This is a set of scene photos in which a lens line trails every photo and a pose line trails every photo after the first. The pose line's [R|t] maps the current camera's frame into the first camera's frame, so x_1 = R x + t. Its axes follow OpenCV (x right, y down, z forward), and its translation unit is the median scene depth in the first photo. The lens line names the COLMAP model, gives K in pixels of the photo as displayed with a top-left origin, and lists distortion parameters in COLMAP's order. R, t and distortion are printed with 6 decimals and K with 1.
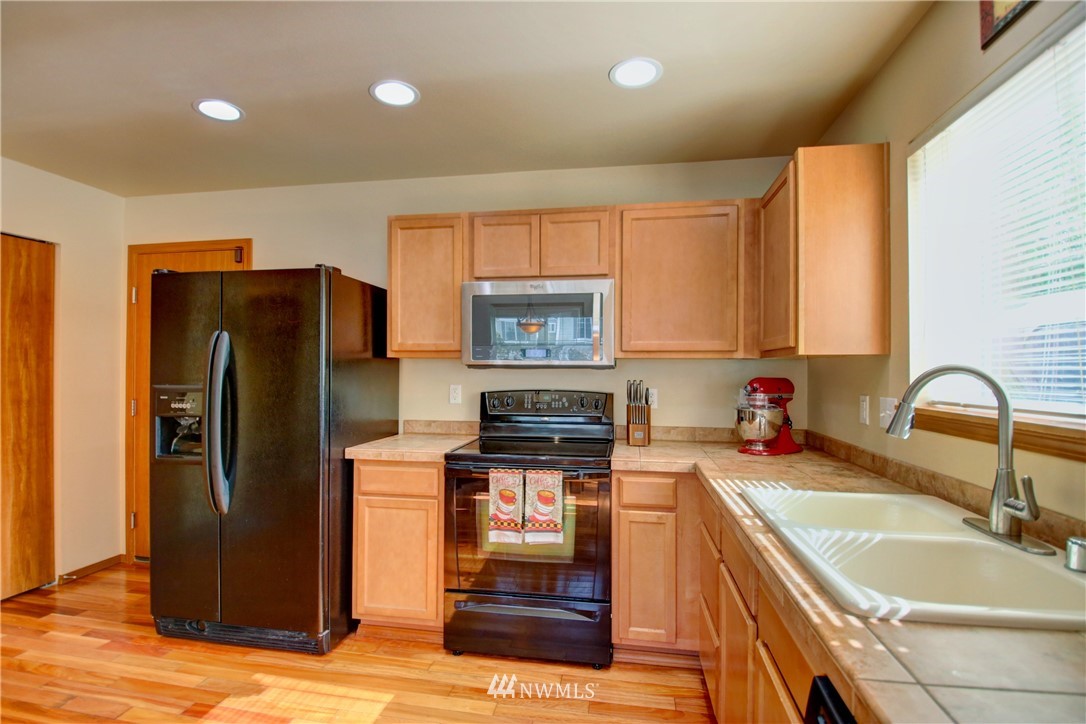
lens RADIAL K [[509.3, 0, 541.0], [0, 509.3, 366.5], [0, 0, 1]] dist [-0.001214, -0.014897]
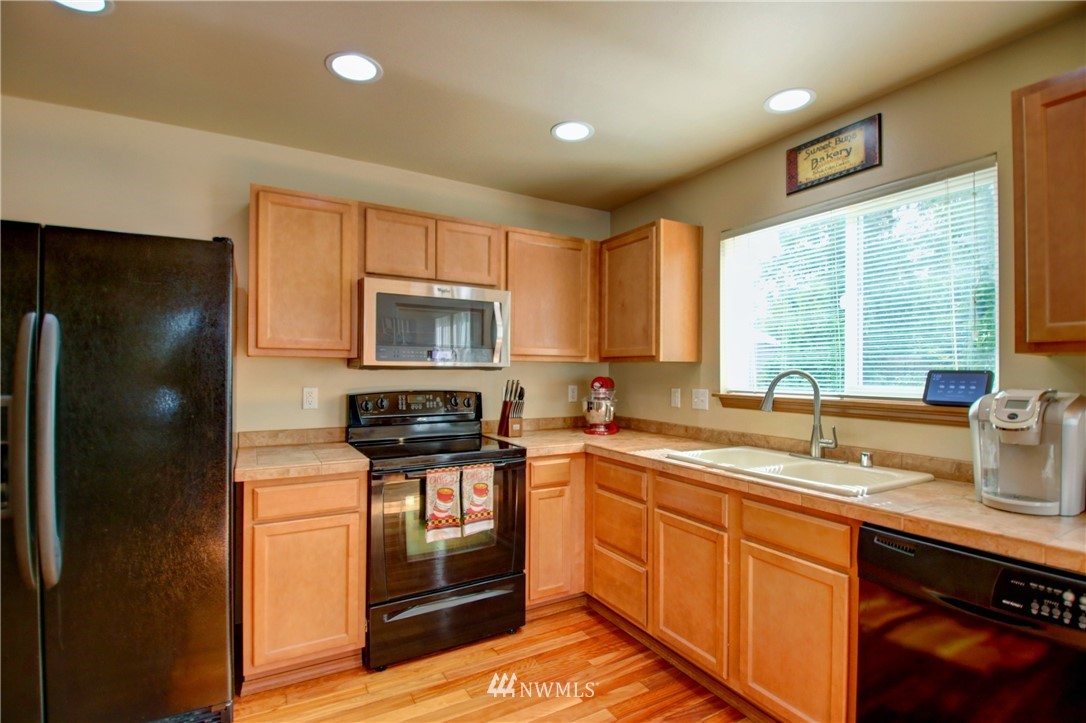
lens RADIAL K [[509.3, 0, 544.8], [0, 509.3, 367.5], [0, 0, 1]] dist [-0.001214, -0.014897]
pose [[0.767136, 0.004042, 0.641472, -0.536808], [-0.007121, 0.999972, 0.002215, -0.004801], [-0.641445, -0.006267, 0.767144, 0.077563]]
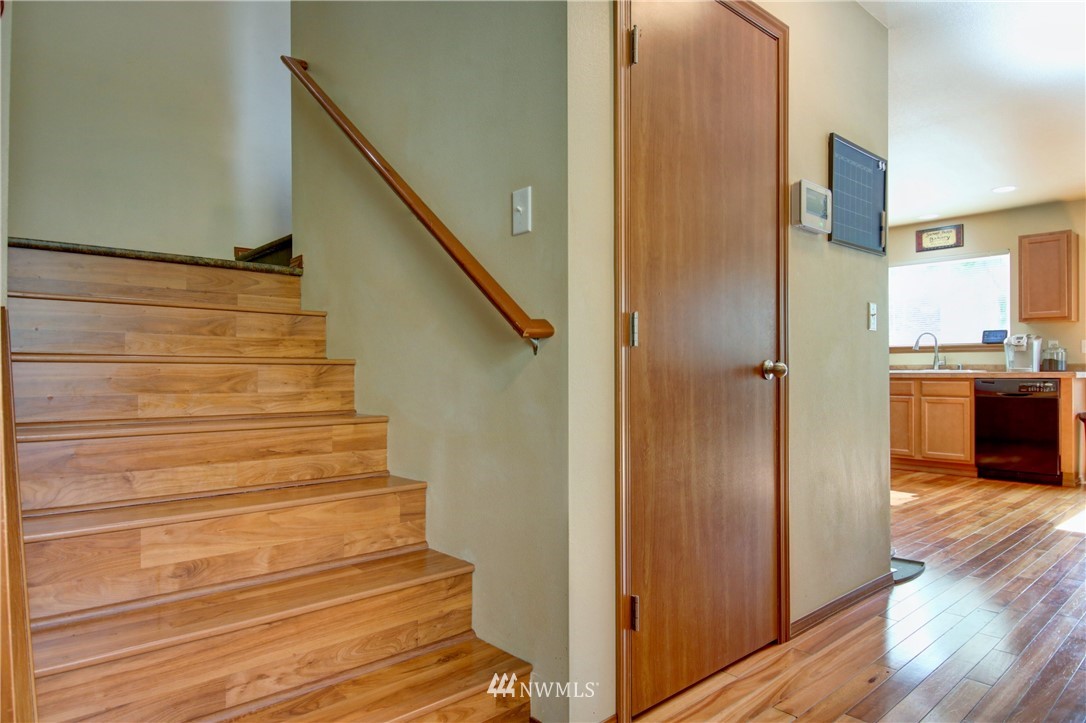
lens RADIAL K [[673.0, 0, 545.1], [0, 673.0, 372.5], [0, 0, 1]] dist [0.005617, -0.002248]
pose [[0.617285, -0.004652, 0.786725, -2.770668], [-0.000145, 0.999982, 0.006027, 0.147894], [-0.786739, -0.003834, 0.617274, 0.016968]]
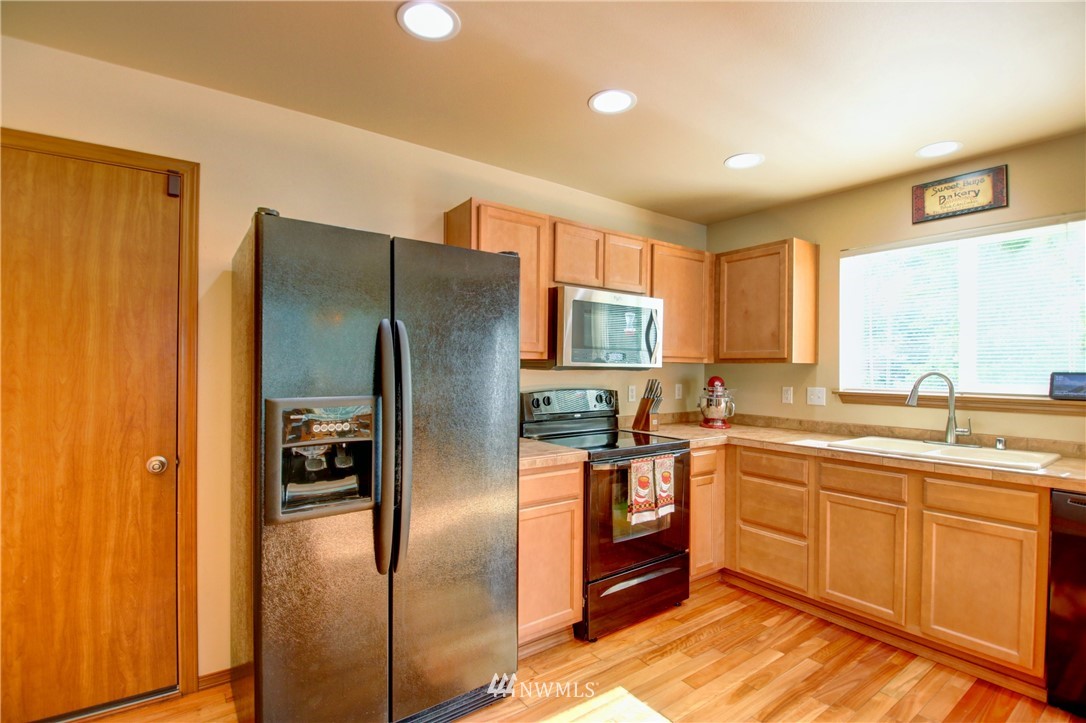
lens RADIAL K [[509.3, 0, 552.6], [0, 509.3, 367.3], [0, 0, 1]] dist [-0.001214, -0.014897]
pose [[0.692102, 0.002916, 0.721794, -0.976078], [-0.010259, 0.999931, 0.005797, -0.008672], [-0.721727, -0.011417, 0.692084, 0.331484]]
